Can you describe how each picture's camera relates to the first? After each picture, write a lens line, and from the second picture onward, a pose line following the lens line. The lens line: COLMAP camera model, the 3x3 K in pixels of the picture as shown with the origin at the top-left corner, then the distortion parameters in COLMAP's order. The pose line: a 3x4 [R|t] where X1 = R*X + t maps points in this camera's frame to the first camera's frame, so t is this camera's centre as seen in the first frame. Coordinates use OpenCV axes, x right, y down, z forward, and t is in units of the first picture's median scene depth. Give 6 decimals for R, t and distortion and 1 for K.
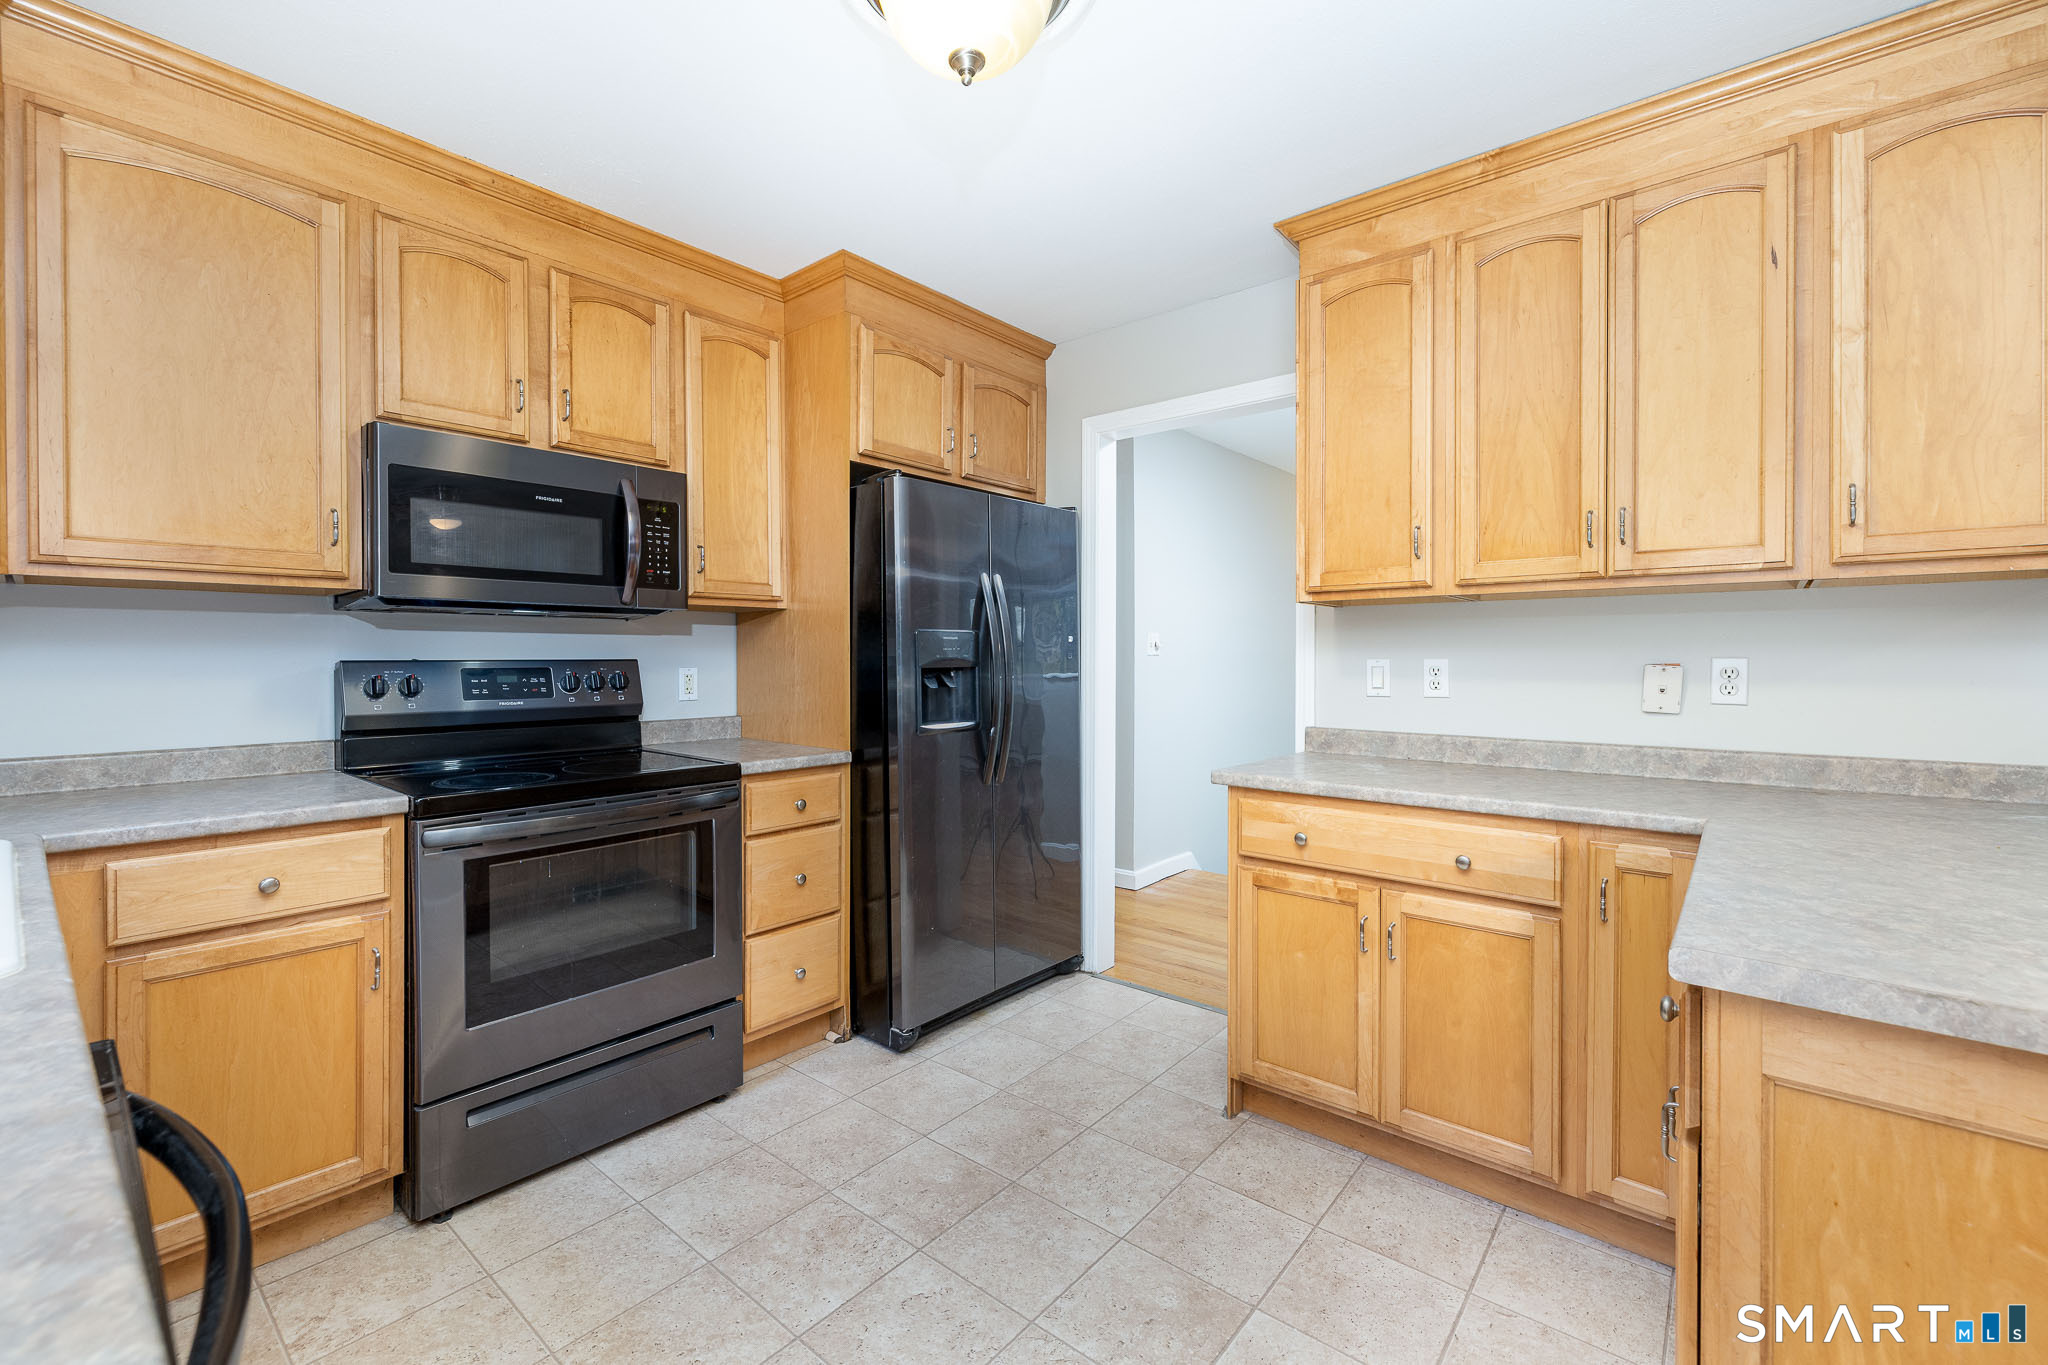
lens RADIAL K [[879.1, 0, 1020.3], [0, 879.1, 668.6], [0, 0, 1]] dist [0.004742, 0.000739]
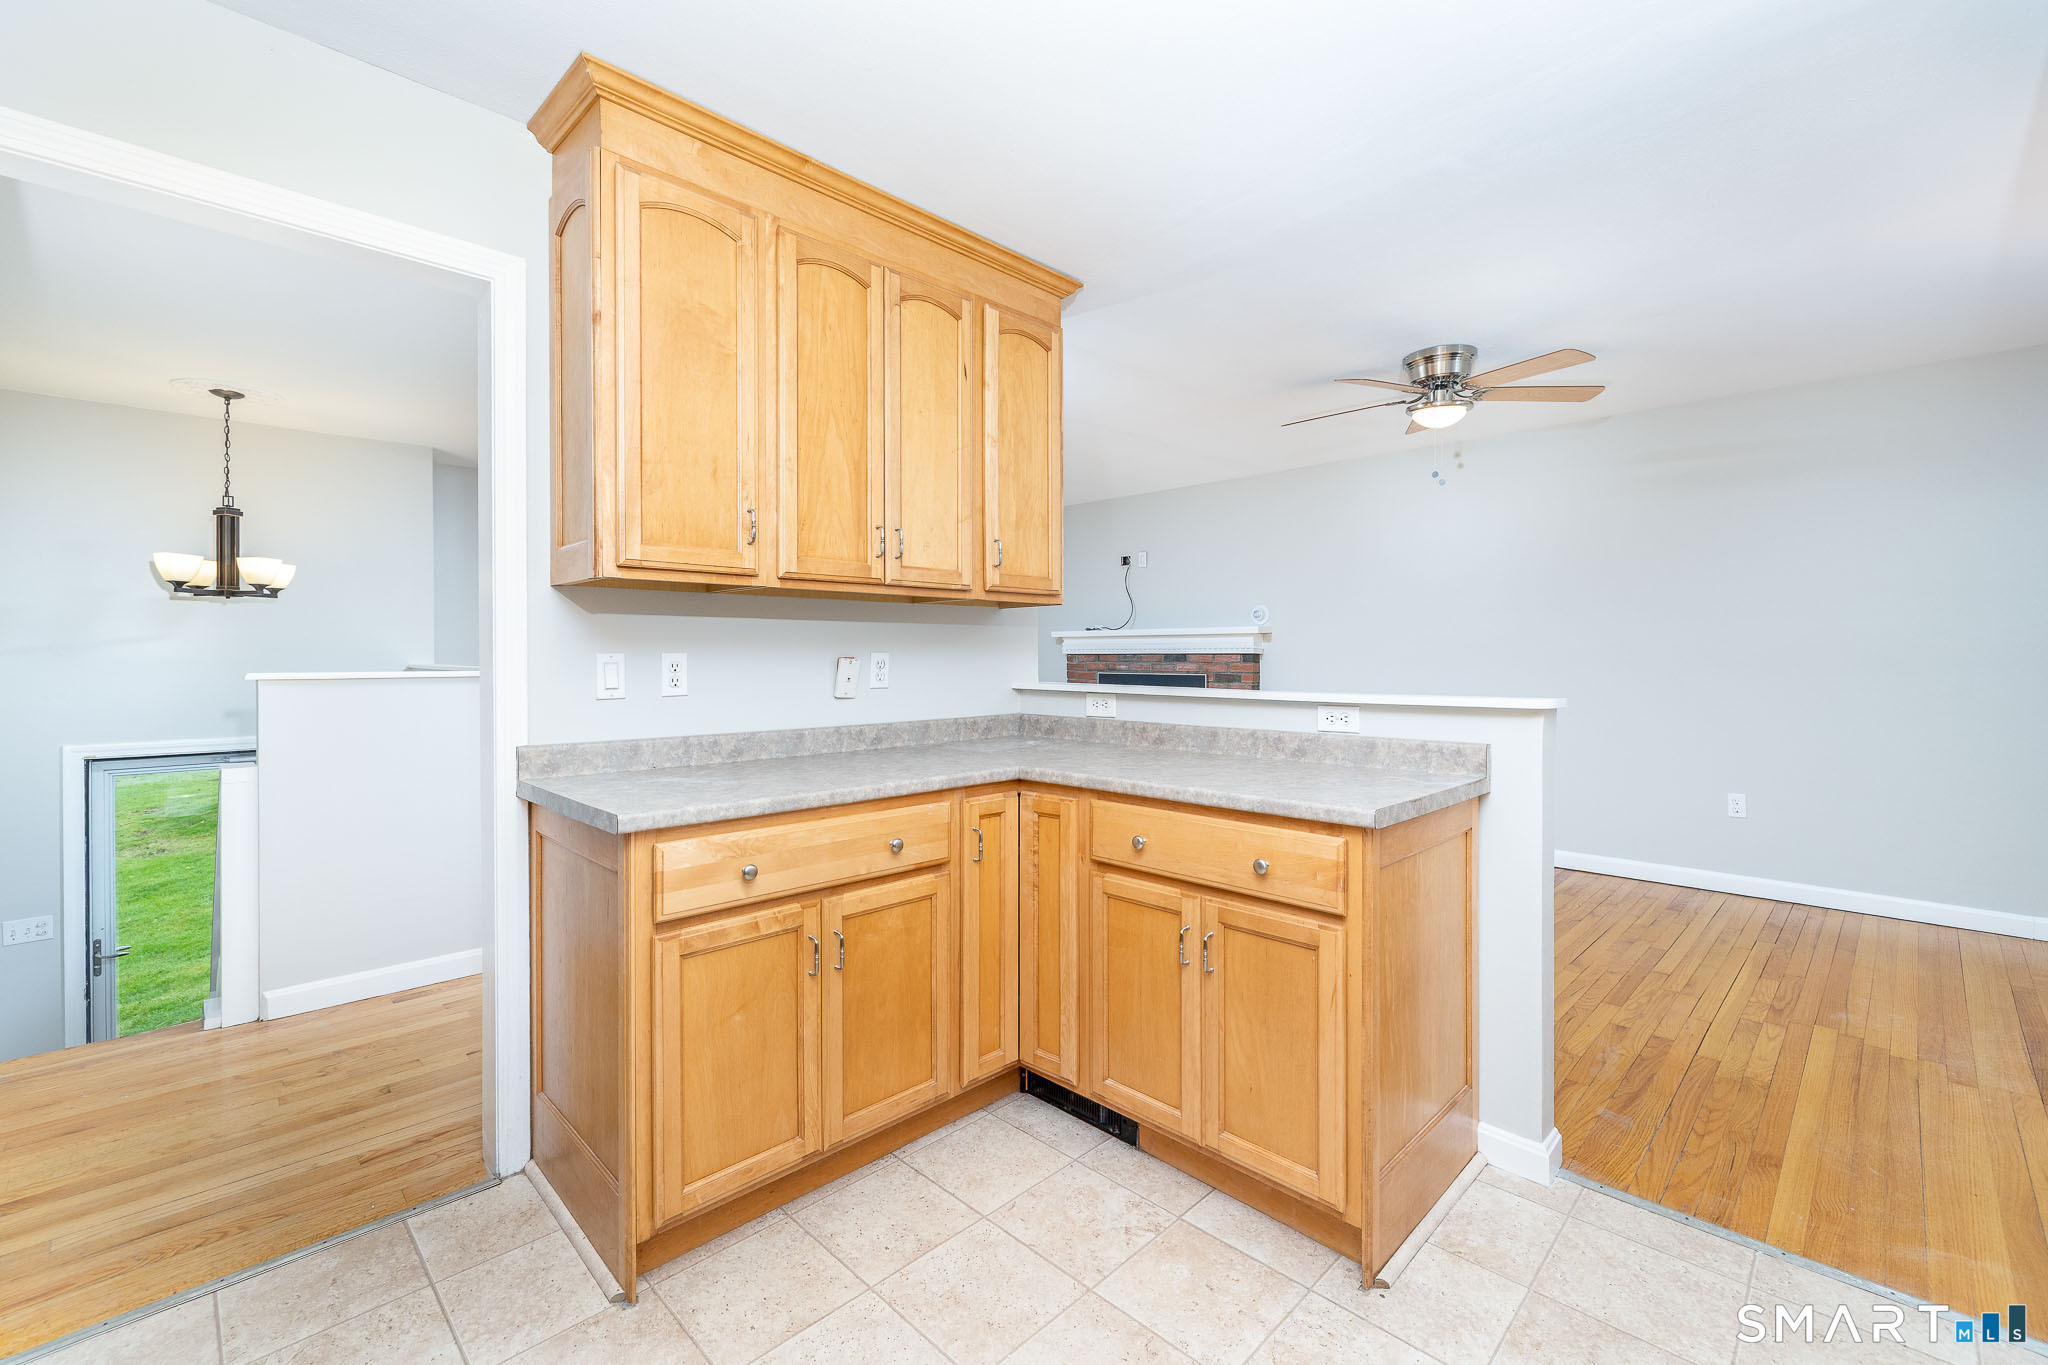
lens RADIAL K [[879.1, 0, 1022.2], [0, 879.1, 664.2], [0, 0, 1]] dist [0.004742, 0.000739]
pose [[0.082737, -0.010976, 0.996511, -0.469208], [0.014191, 0.999851, 0.009834, -0.004542], [-0.996470, 0.013328, 0.082881, 0.670593]]
